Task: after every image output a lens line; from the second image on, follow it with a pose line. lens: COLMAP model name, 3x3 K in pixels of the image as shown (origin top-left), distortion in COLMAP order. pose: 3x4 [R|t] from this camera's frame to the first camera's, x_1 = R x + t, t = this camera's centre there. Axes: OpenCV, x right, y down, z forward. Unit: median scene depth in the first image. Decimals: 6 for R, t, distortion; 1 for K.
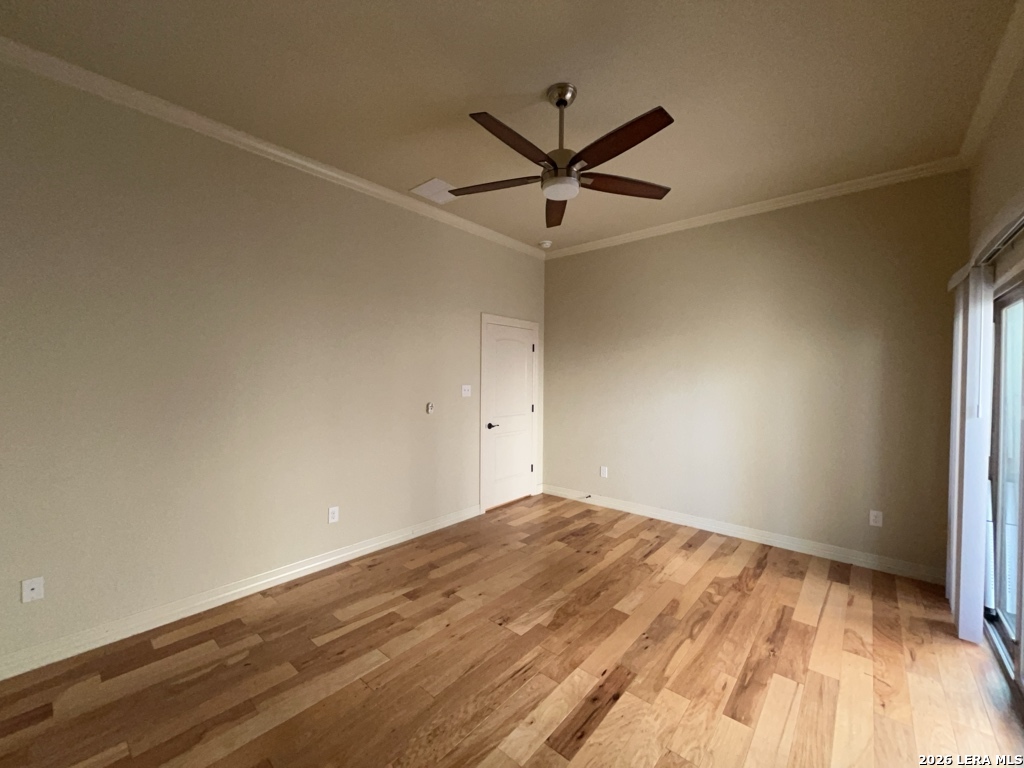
lens RADIAL K [[413.8, 0, 514.8], [0, 413.8, 384.7], [0, 0, 1]] dist [-0.002014, -0.000445]
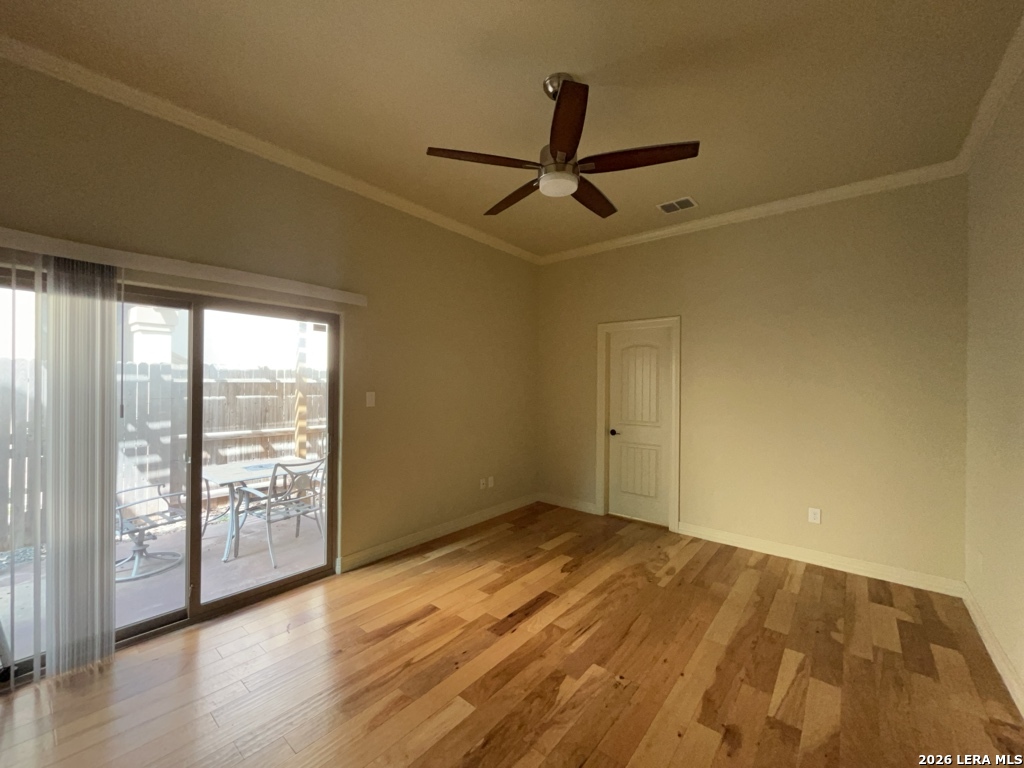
lens RADIAL K [[413.8, 0, 514.8], [0, 413.8, 384.7], [0, 0, 1]] dist [-0.002014, -0.000445]
pose [[-0.999639, -0.013899, -0.022986, 0.235160], [-0.014312, 0.999737, 0.017929, -0.028564], [0.022730, 0.018251, -0.999575, 2.041169]]
